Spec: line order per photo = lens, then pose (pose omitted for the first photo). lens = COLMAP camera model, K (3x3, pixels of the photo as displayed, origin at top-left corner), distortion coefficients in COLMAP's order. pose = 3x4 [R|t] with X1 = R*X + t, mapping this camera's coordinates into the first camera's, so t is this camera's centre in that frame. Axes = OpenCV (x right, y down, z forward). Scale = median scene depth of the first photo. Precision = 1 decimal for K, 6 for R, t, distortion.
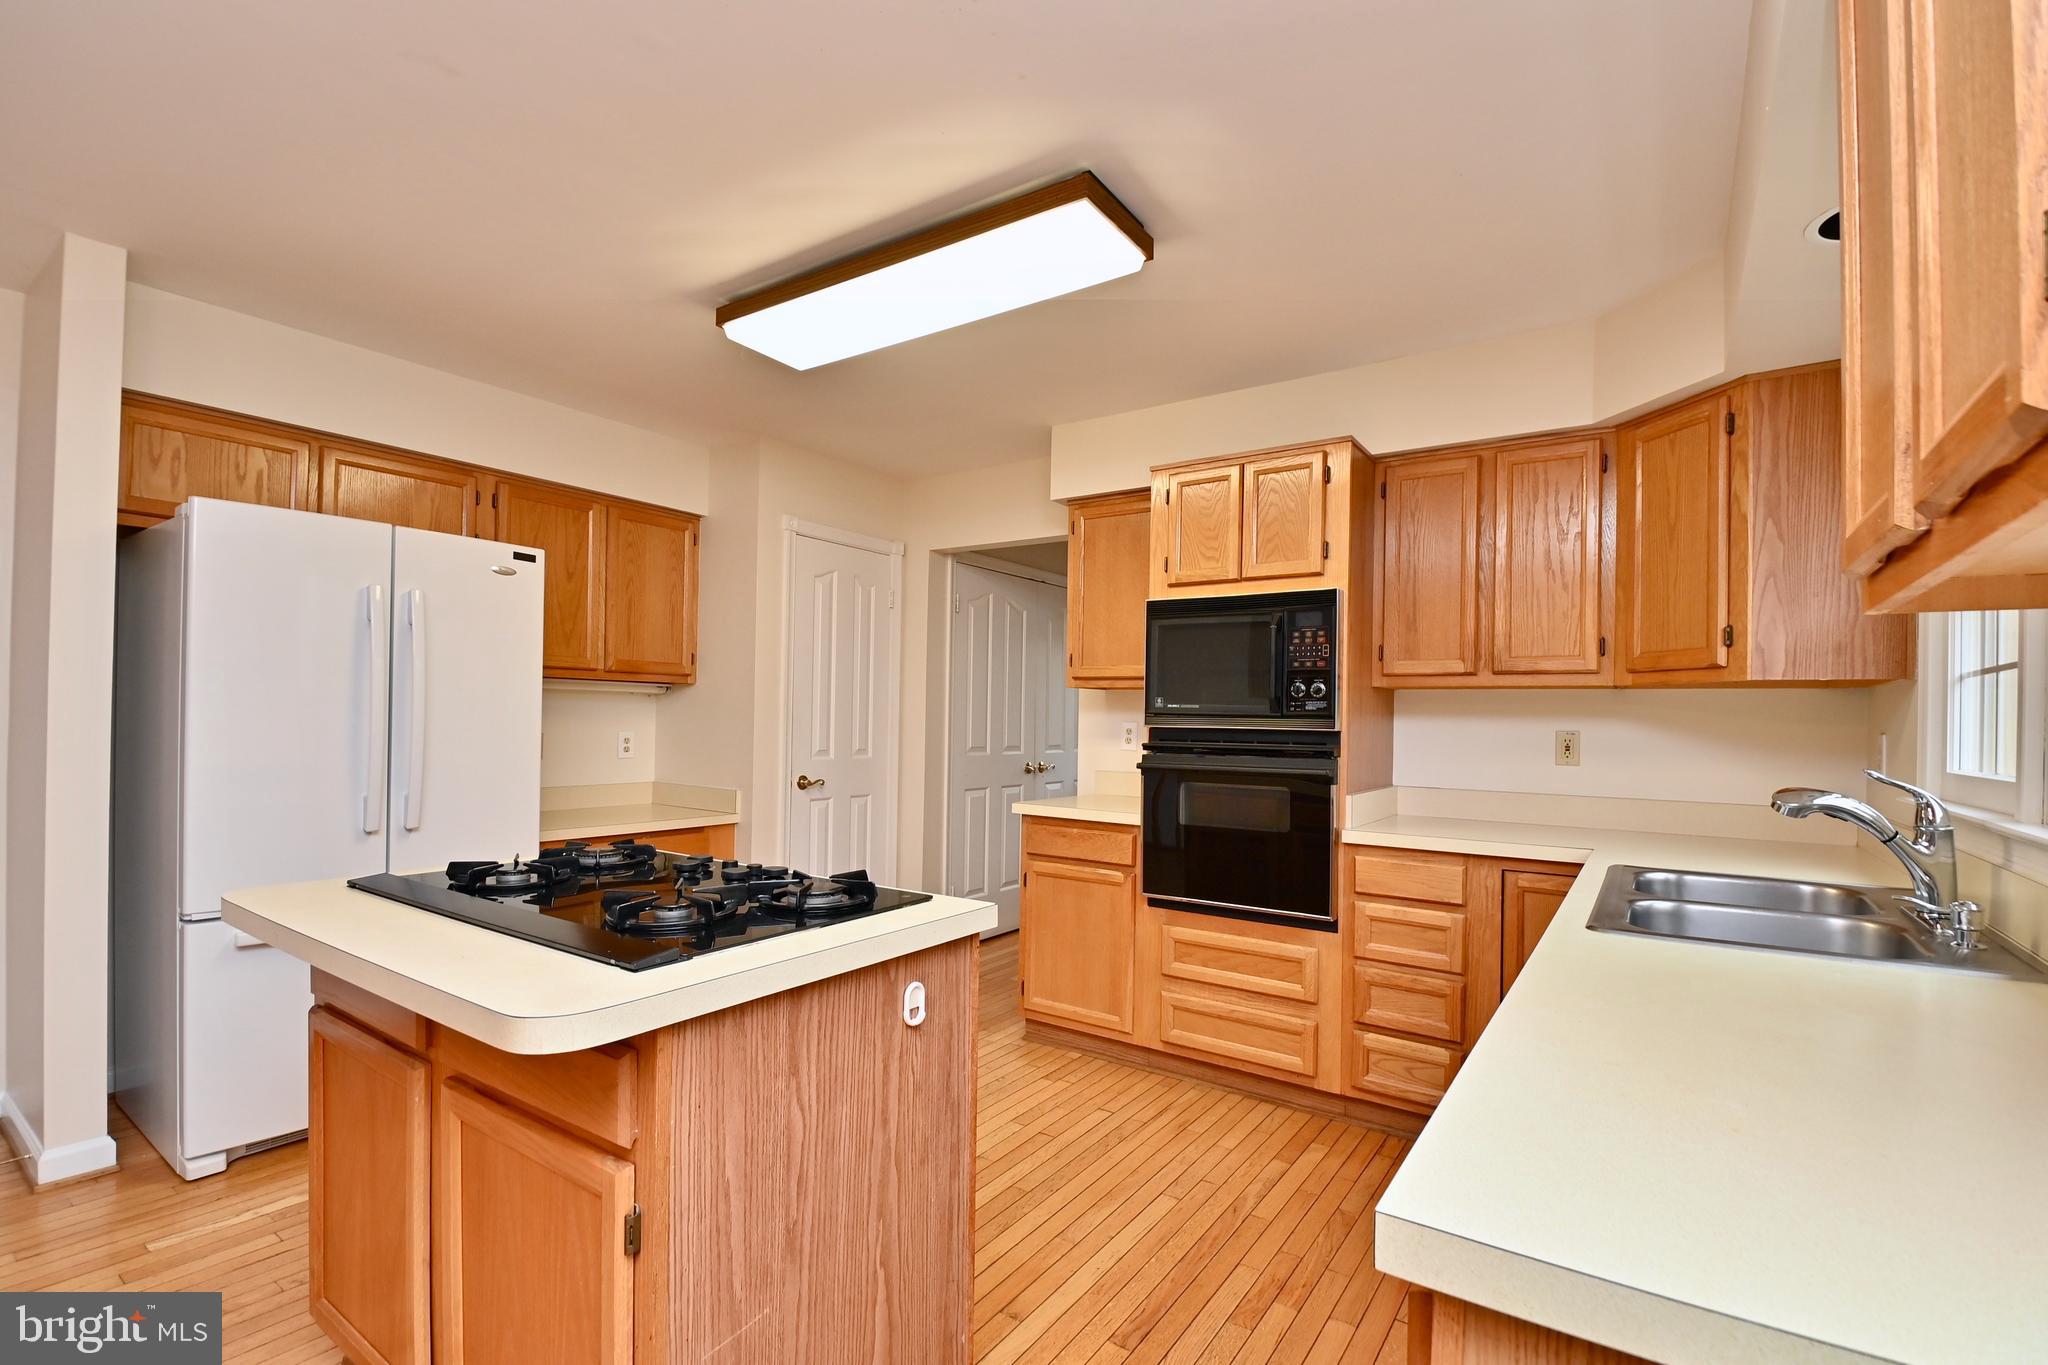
lens RADIAL K [[917.4, 0, 1044.8], [0, 917.4, 718.3], [0, 0, 1]] dist [0.006347, -0.015222]
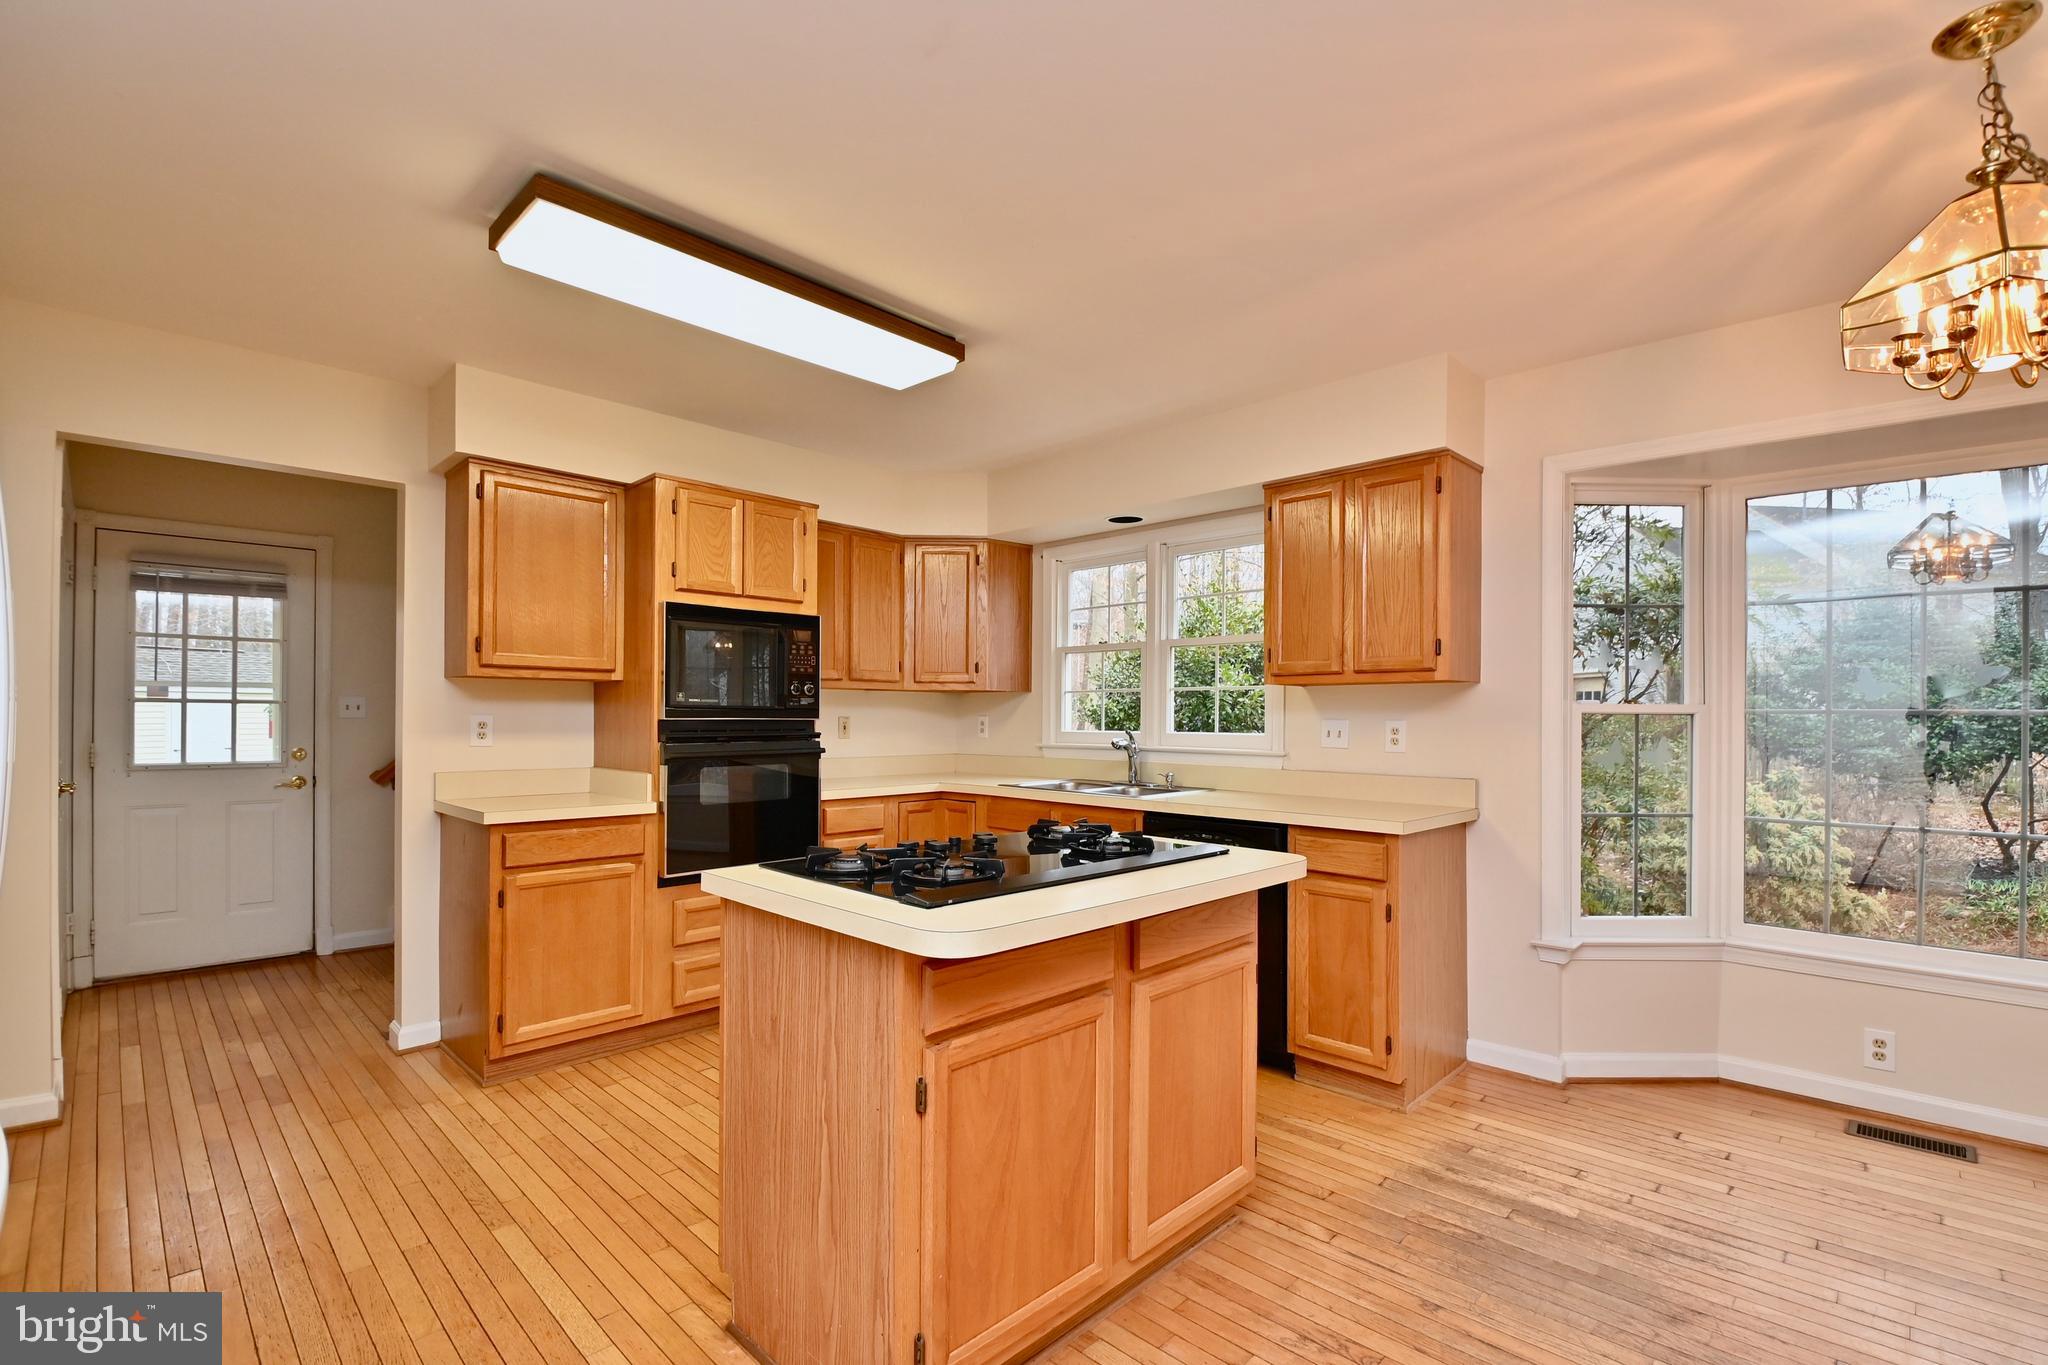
lens RADIAL K [[917.4, 0, 1046.4], [0, 917.4, 714.2], [0, 0, 1]] dist [0.006347, -0.015222]
pose [[0.164824, -0.013827, 0.986226, -0.922259], [-0.003501, 0.999887, 0.014604, -0.014726], [-0.986317, -0.005859, 0.164757, 0.411076]]
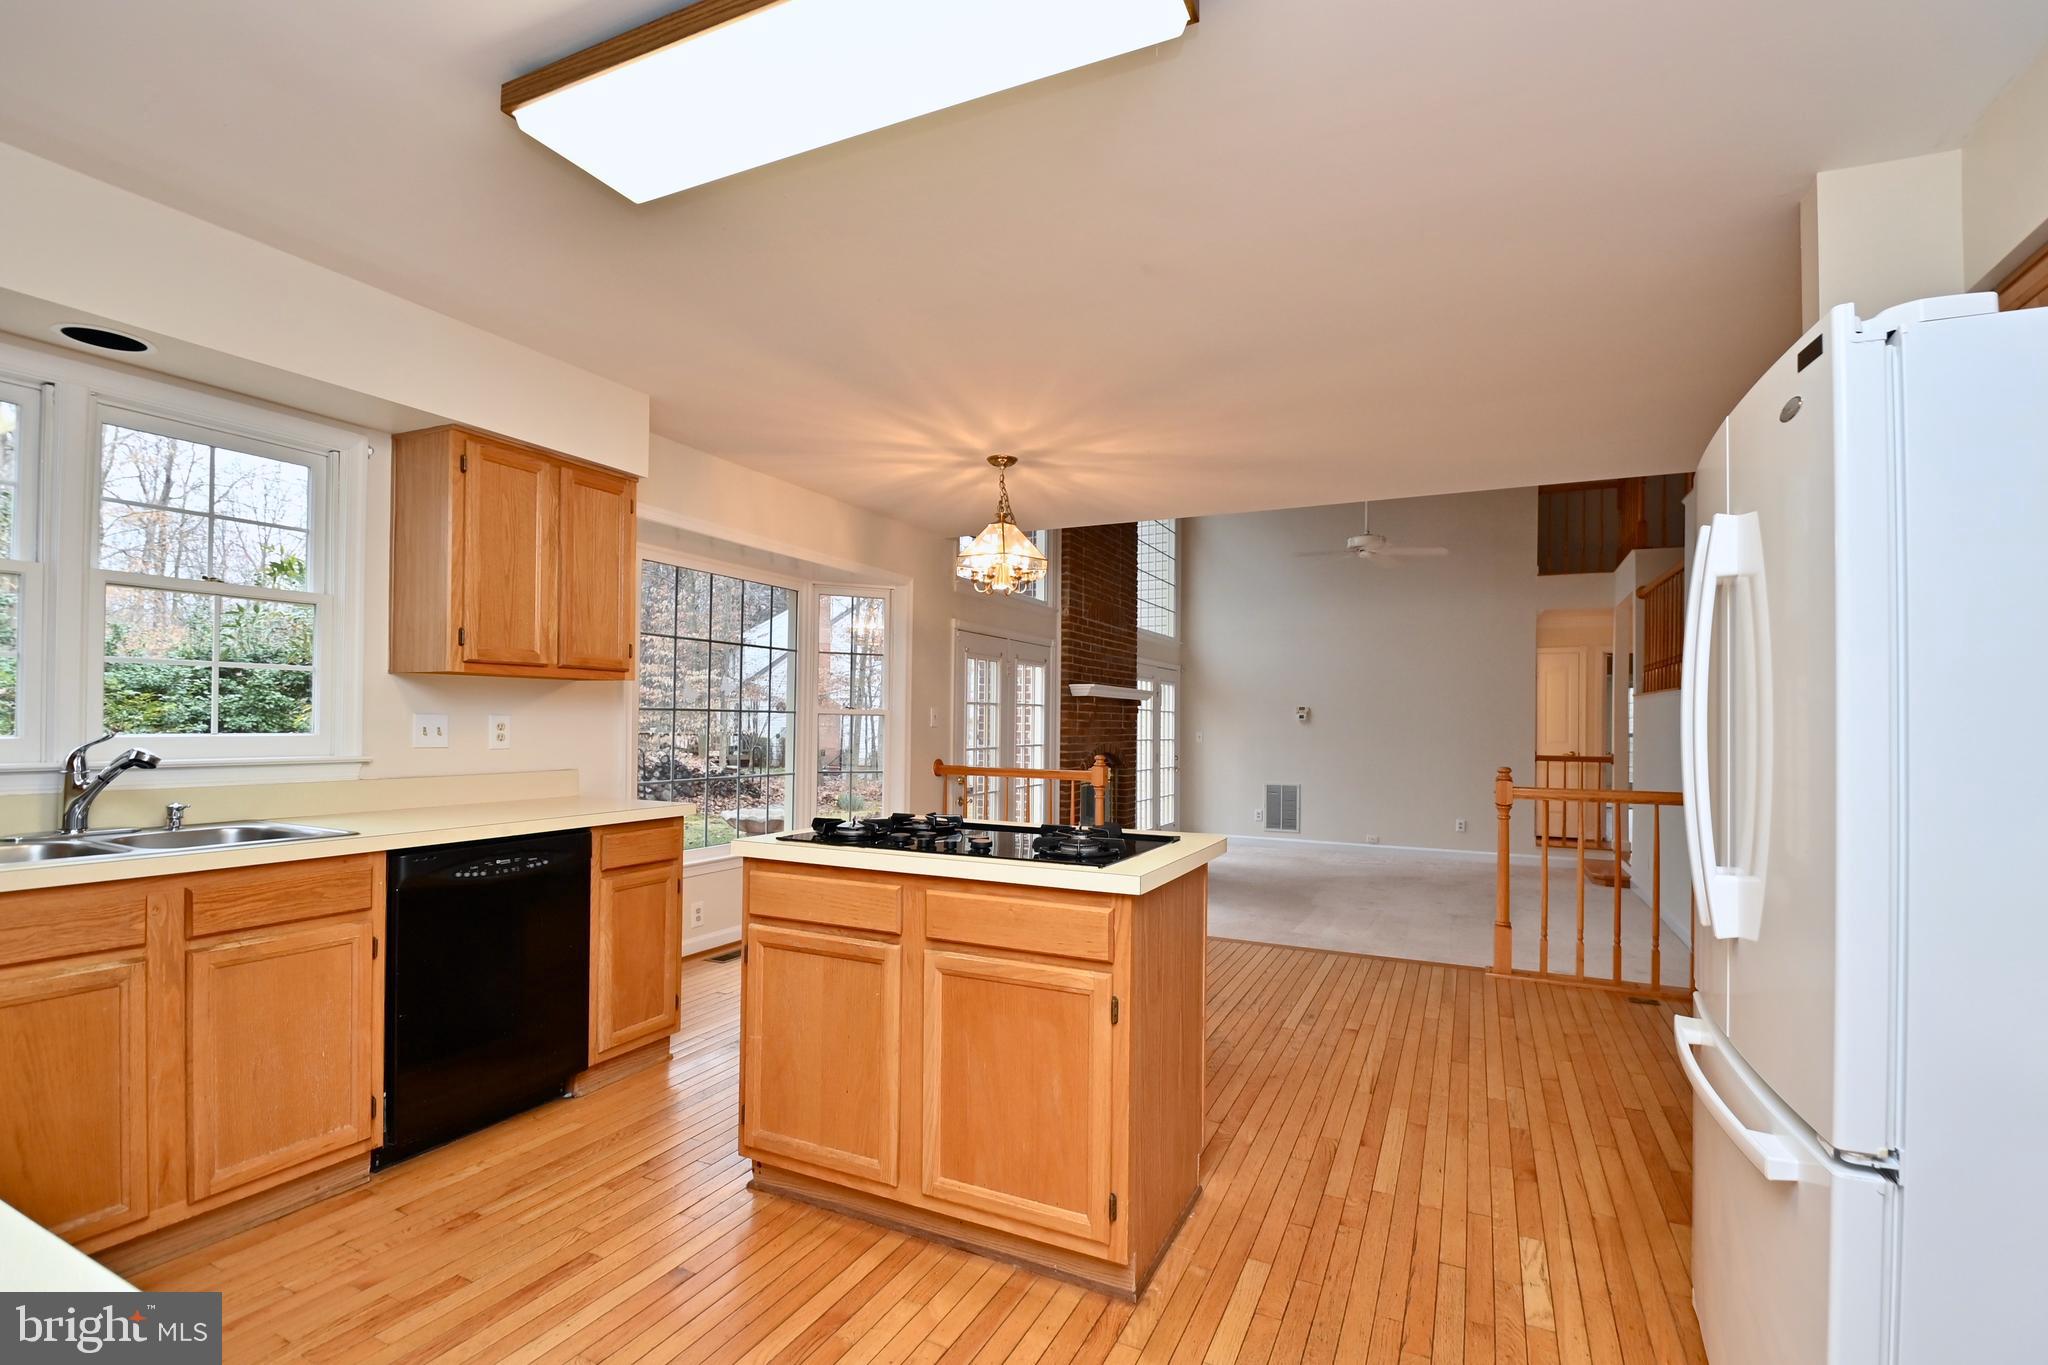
lens RADIAL K [[917.4, 0, 1027.0], [0, 917.4, 716.7], [0, 0, 1]] dist [0.006347, -0.015222]
pose [[-0.988716, -0.029161, -0.146936, -0.166282], [-0.028518, 0.999572, -0.006482, -0.000815], [0.147062, -0.002218, -0.989125, 1.363343]]
